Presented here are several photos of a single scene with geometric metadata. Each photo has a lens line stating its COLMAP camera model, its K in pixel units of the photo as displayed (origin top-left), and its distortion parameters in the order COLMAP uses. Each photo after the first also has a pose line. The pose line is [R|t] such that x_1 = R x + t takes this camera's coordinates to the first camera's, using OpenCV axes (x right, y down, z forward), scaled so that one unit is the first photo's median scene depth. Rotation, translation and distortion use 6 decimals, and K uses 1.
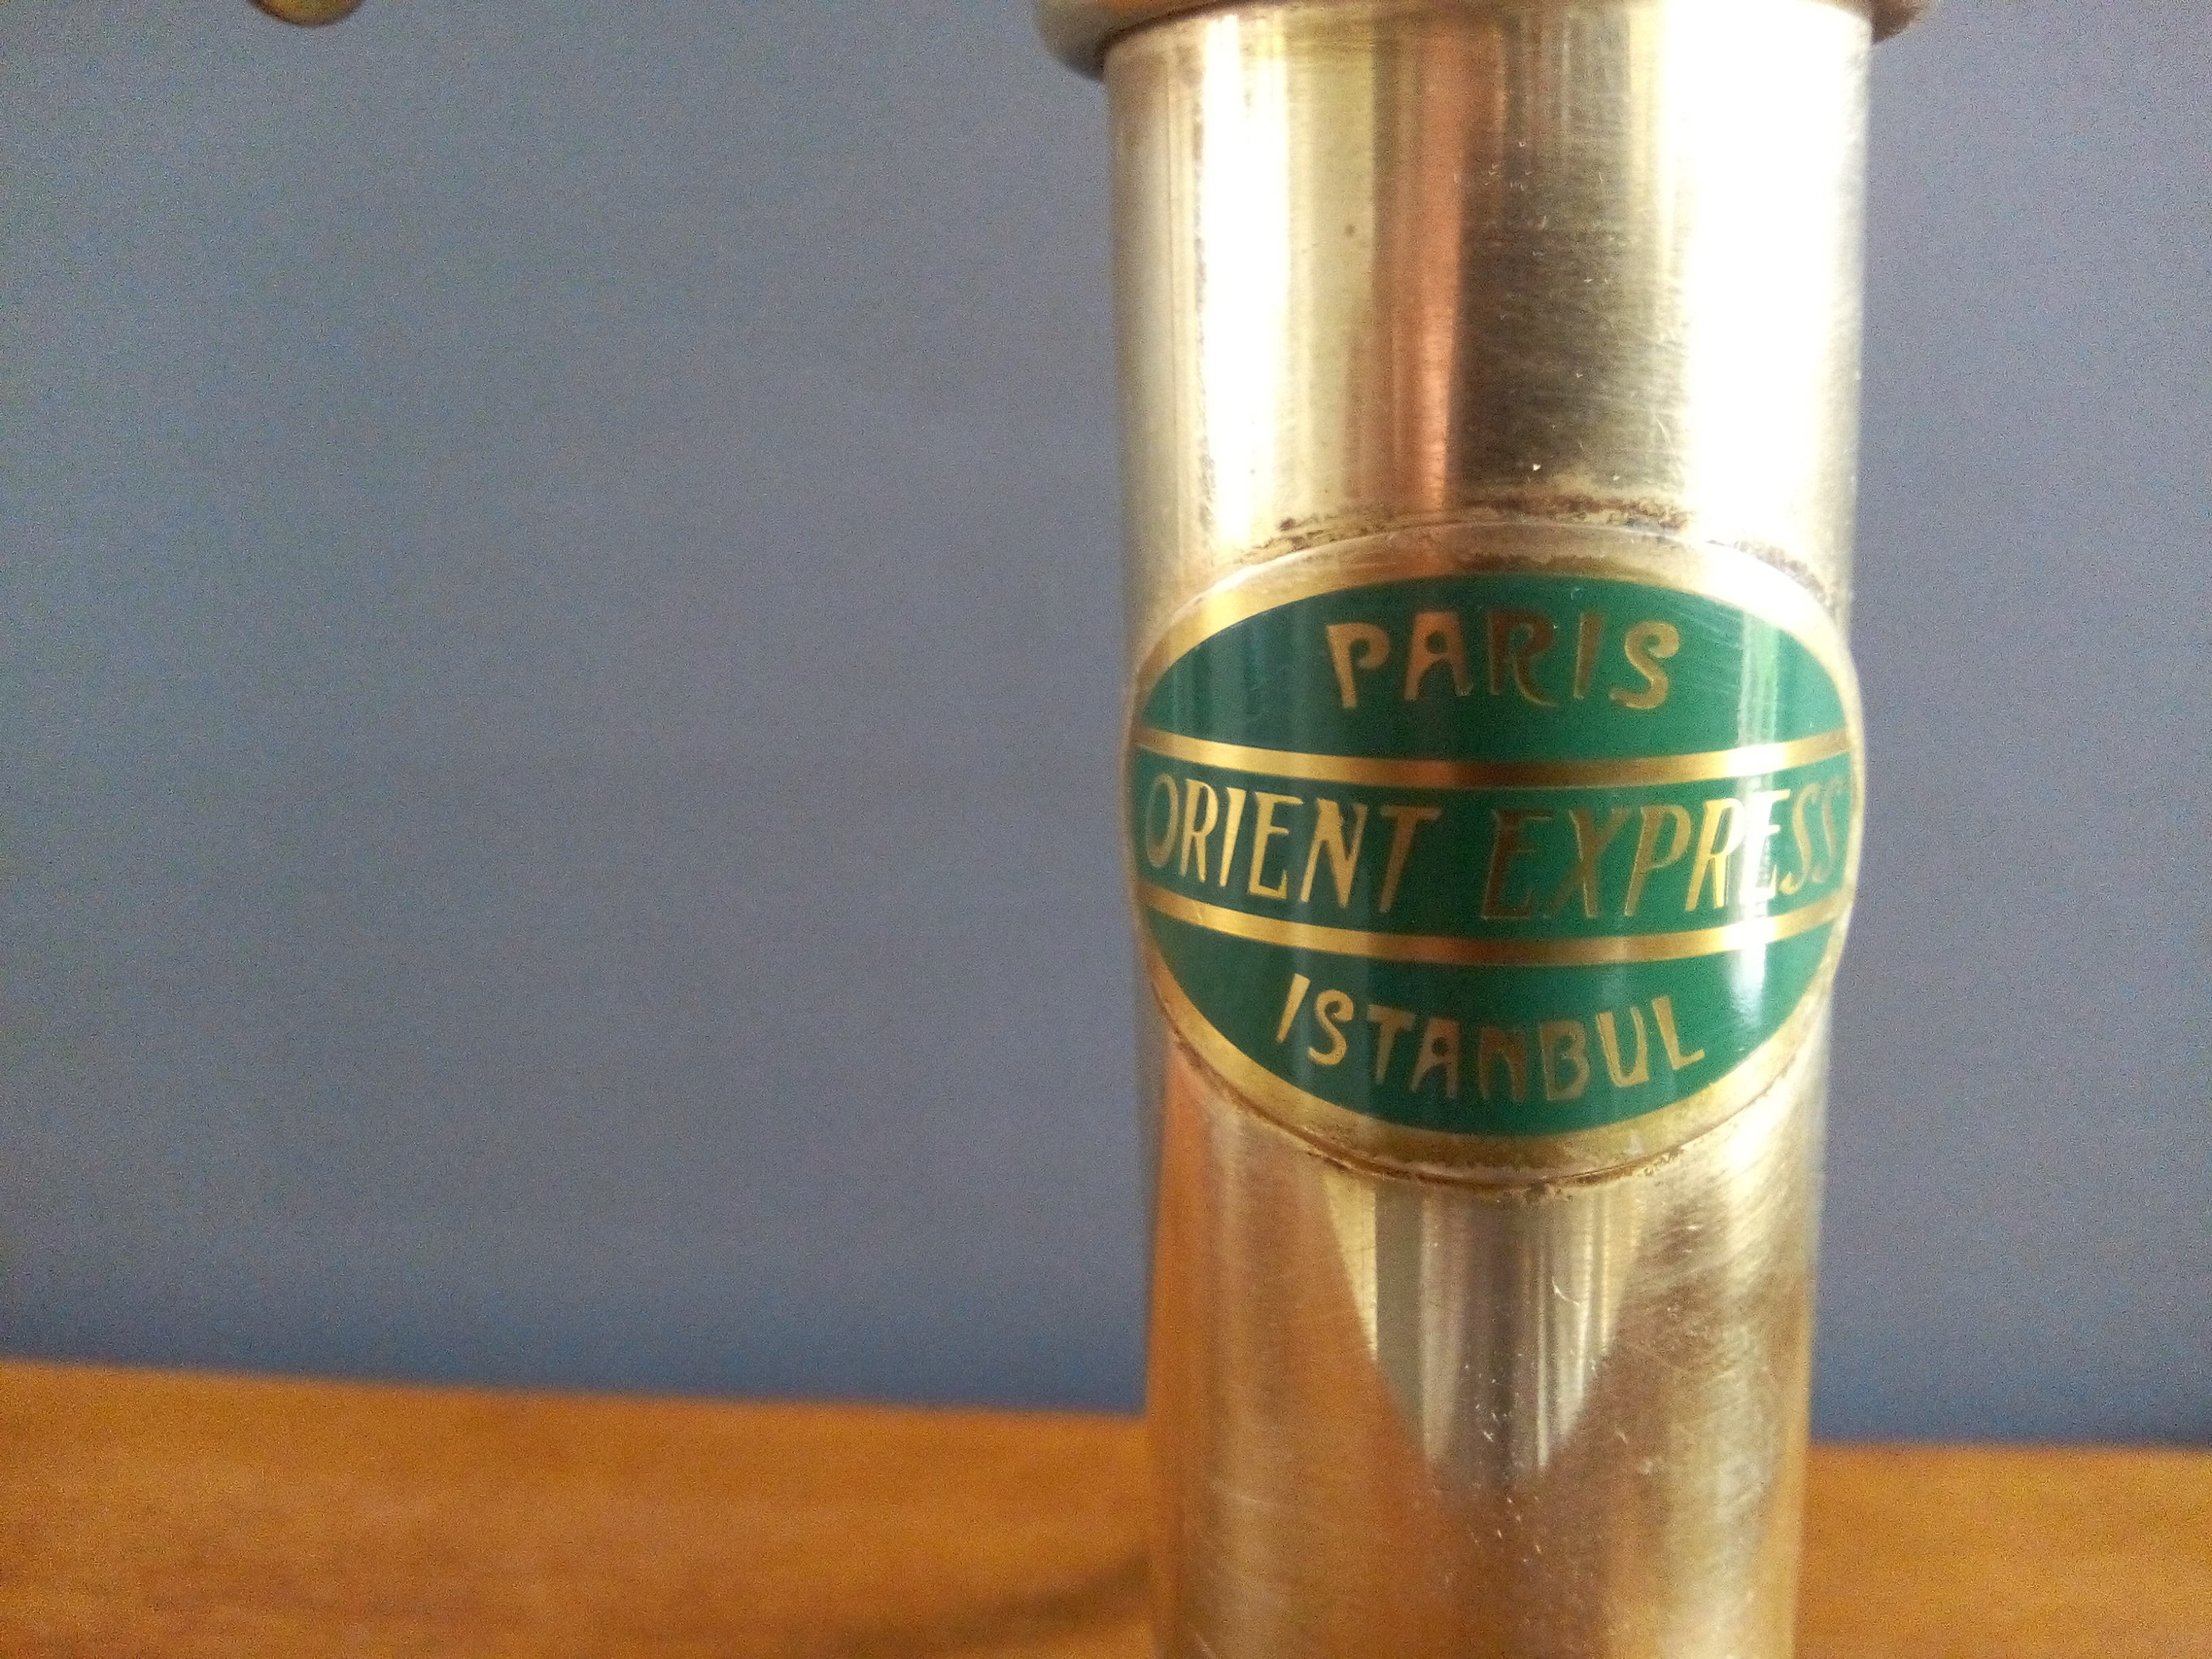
lens RADIAL K [[1801.9, 0, 1106.0], [0, 1801.9, 829.5], [0, 0, 1]] dist [0.008174, 0.006999]
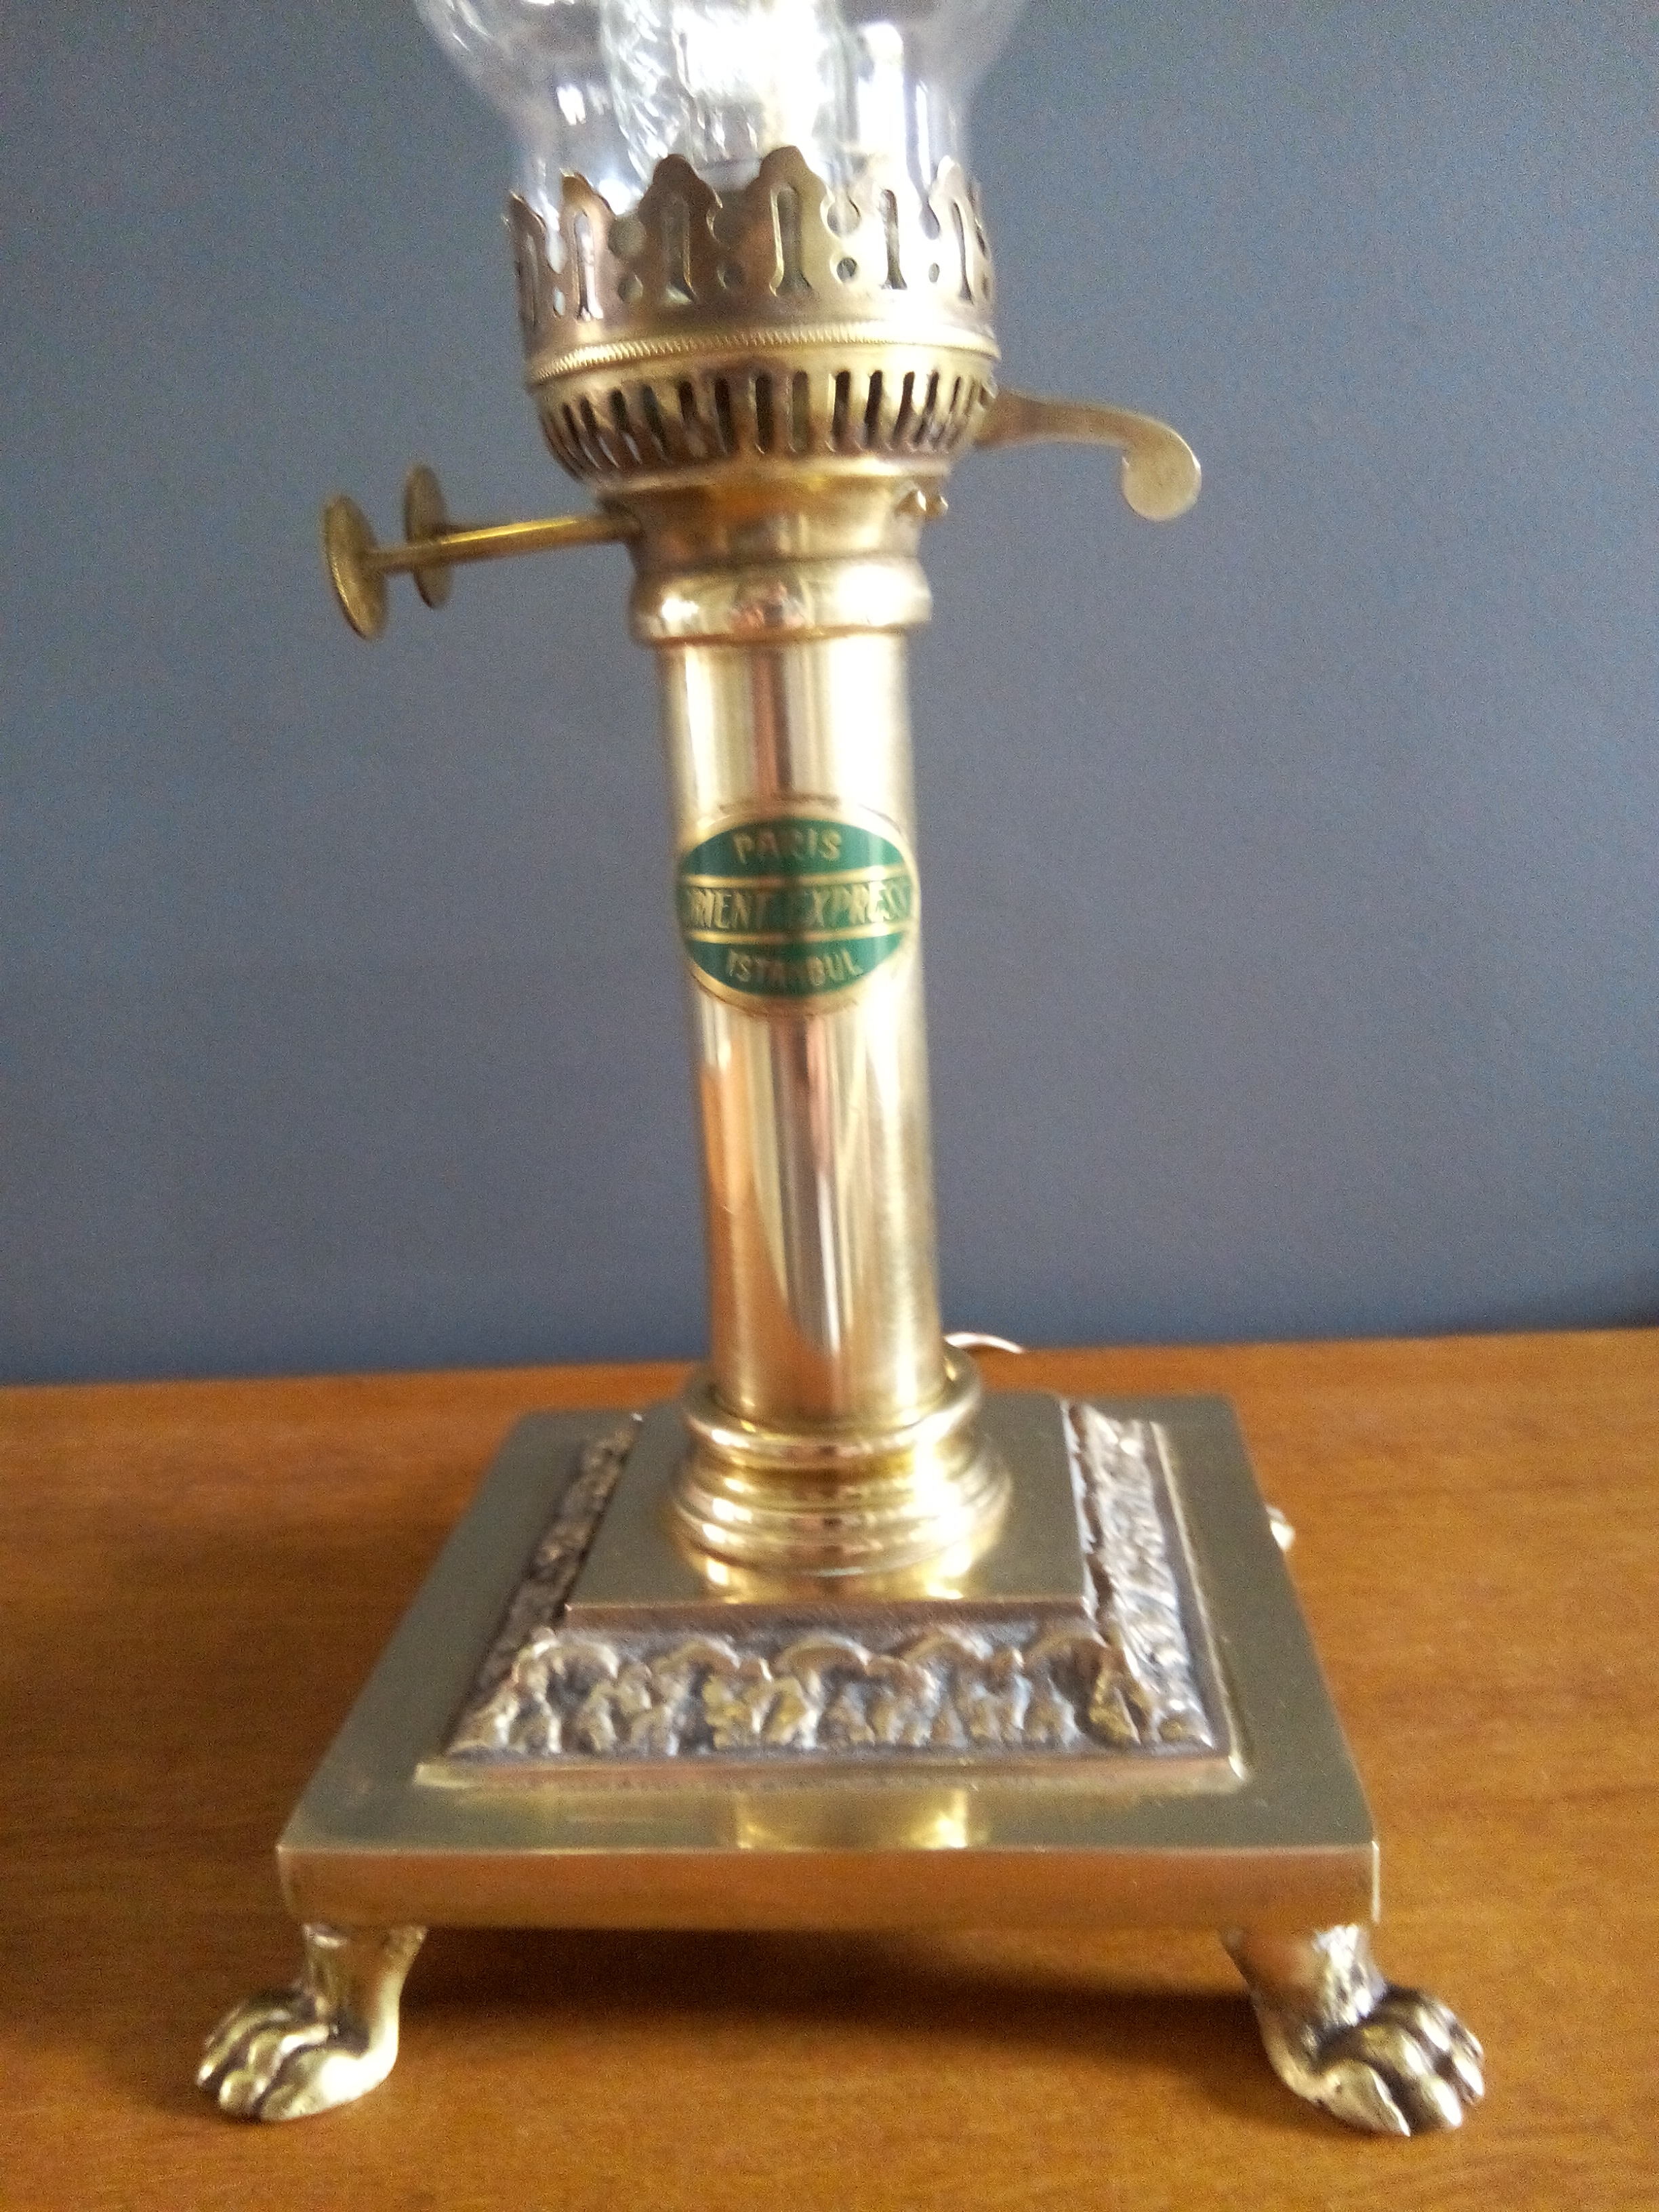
lens RADIAL K [[1801.9, 0, 829.5], [0, 1801.9, 1106.0], [0, 0, 1]] dist [0.008174, 0.006999]
pose [[0.998728, -0.046789, 0.018793, 0.202088], [0.046233, 0.998508, 0.029041, 0.266092], [-0.020124, -0.028136, 0.999402, -2.119581]]
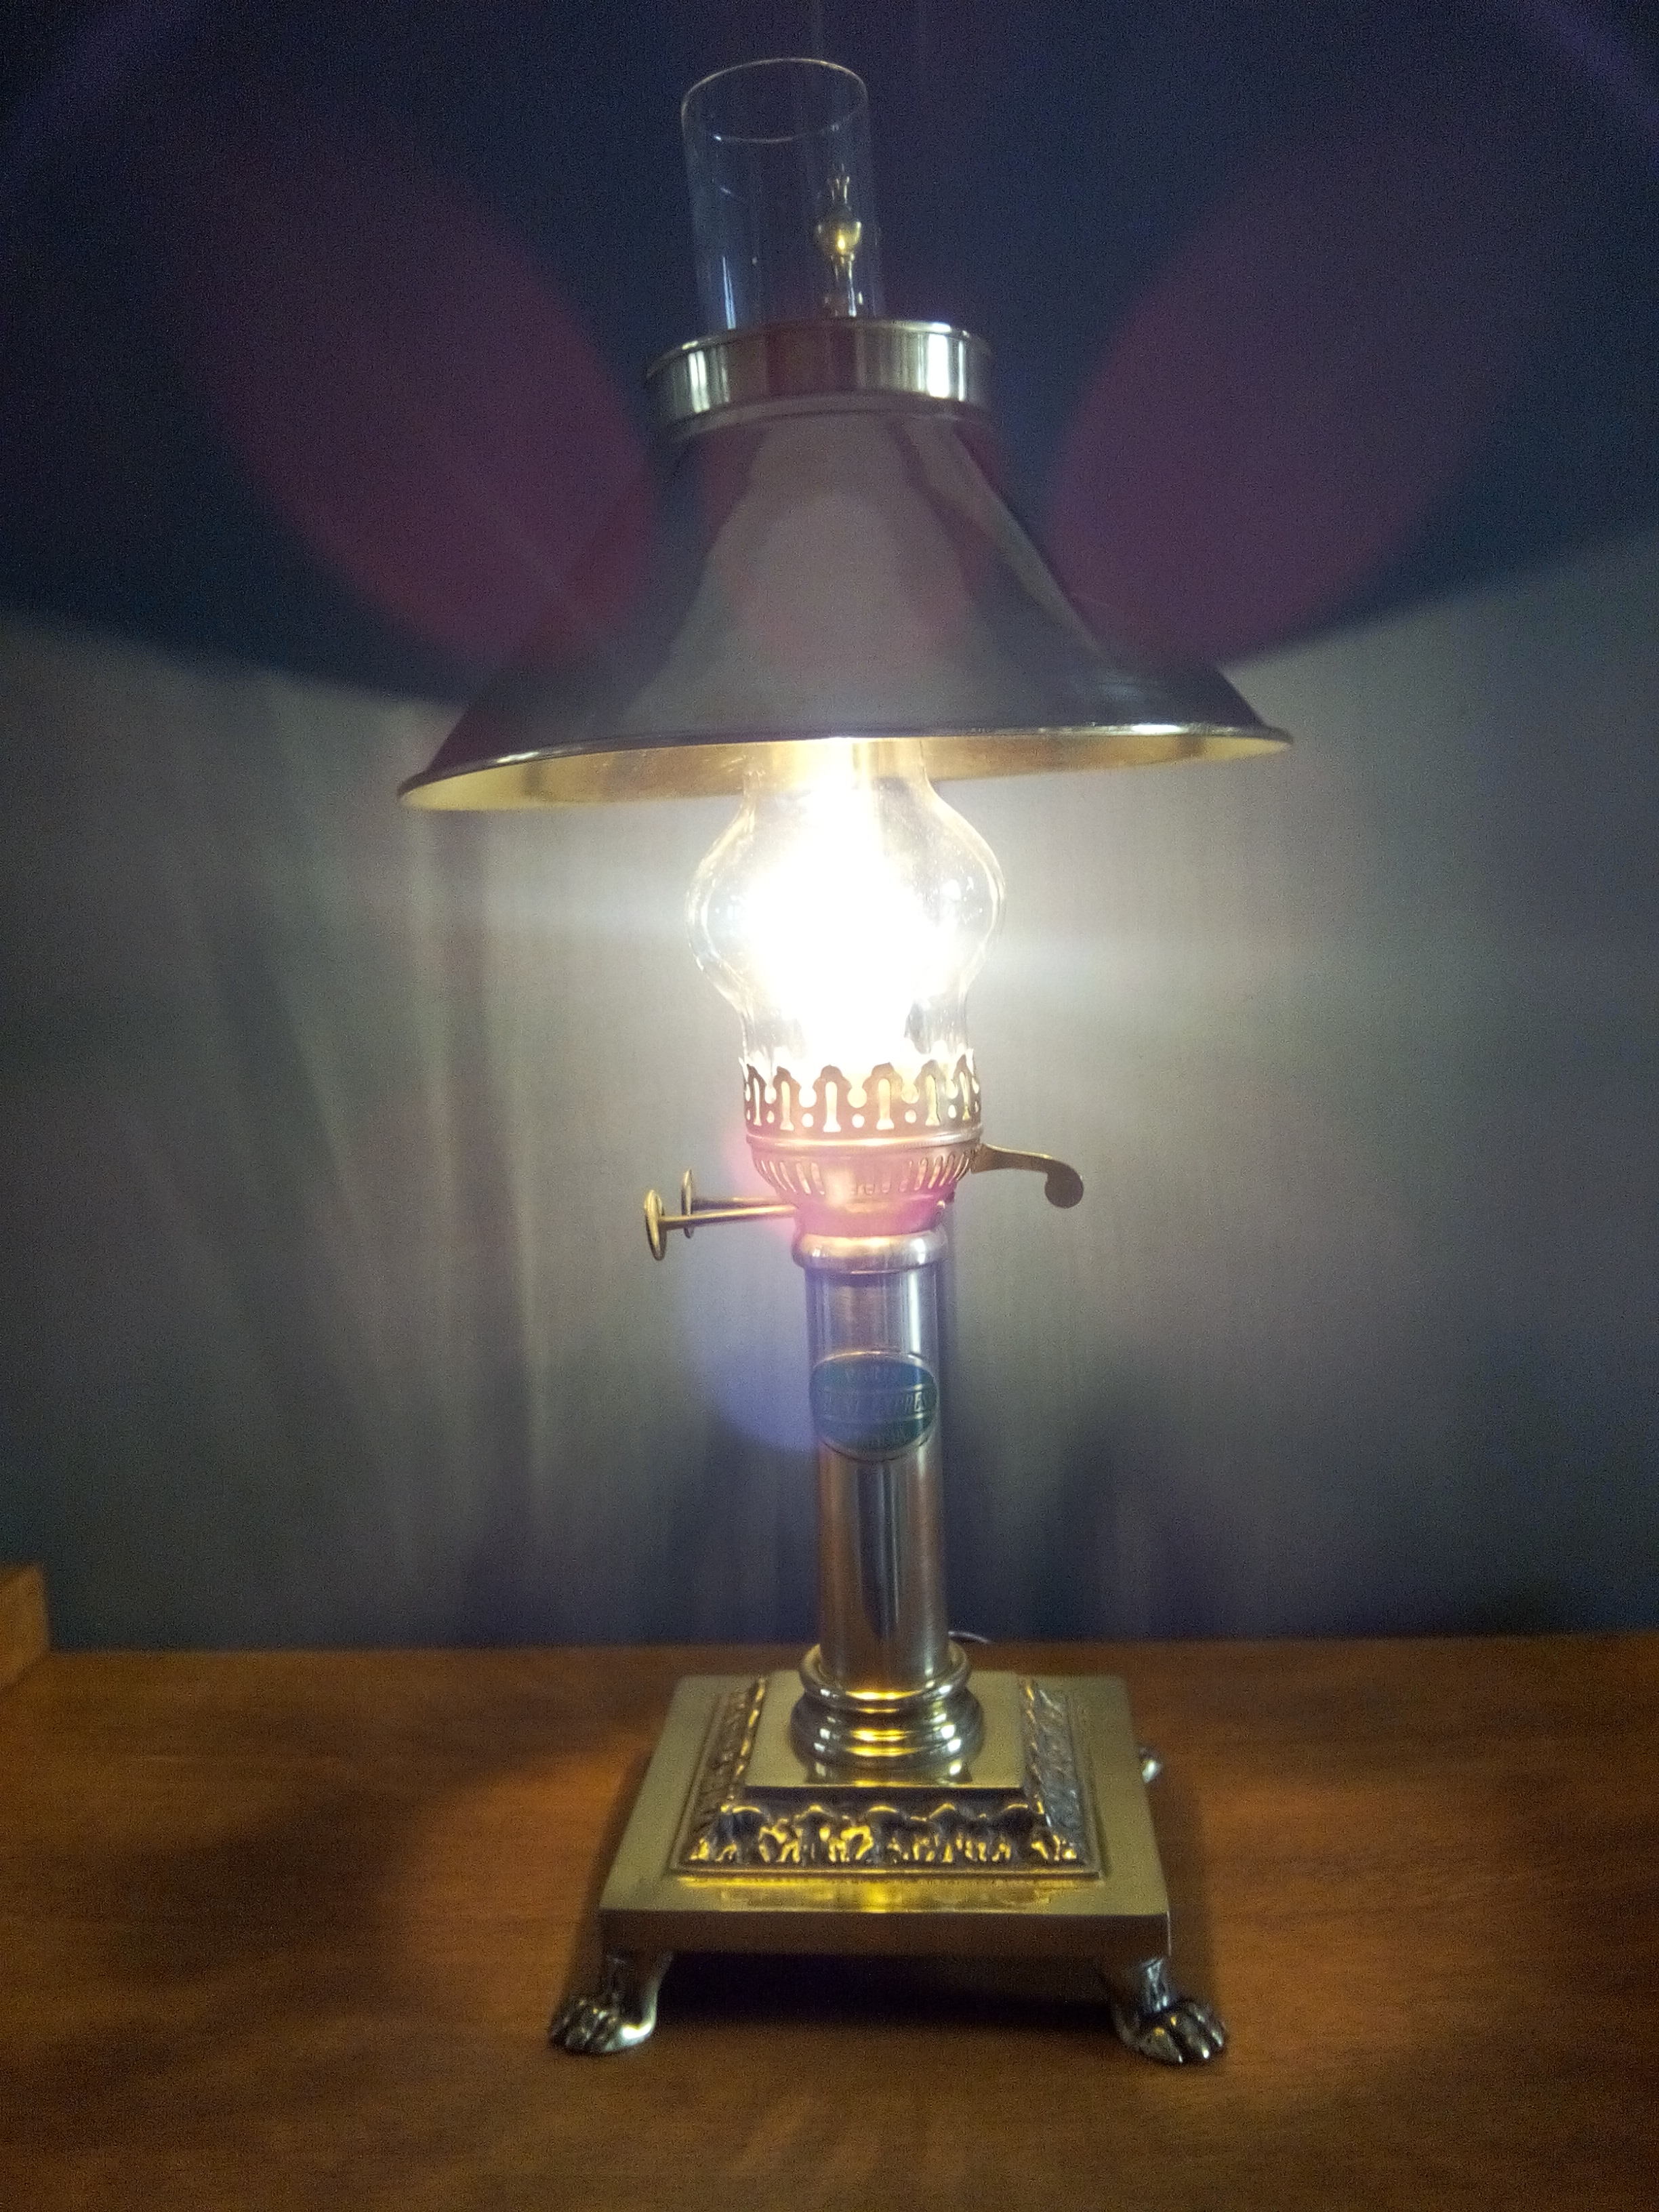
lens RADIAL K [[1801.9, 0, 829.5], [0, 1801.9, 1106.0], [0, 0, 1]] dist [0.008174, 0.006999]
pose [[0.999051, -0.013949, 0.041249, -0.167655], [0.018802, 0.992634, -0.119686, -0.250785], [-0.039276, 0.120348, 0.991955, -5.000238]]
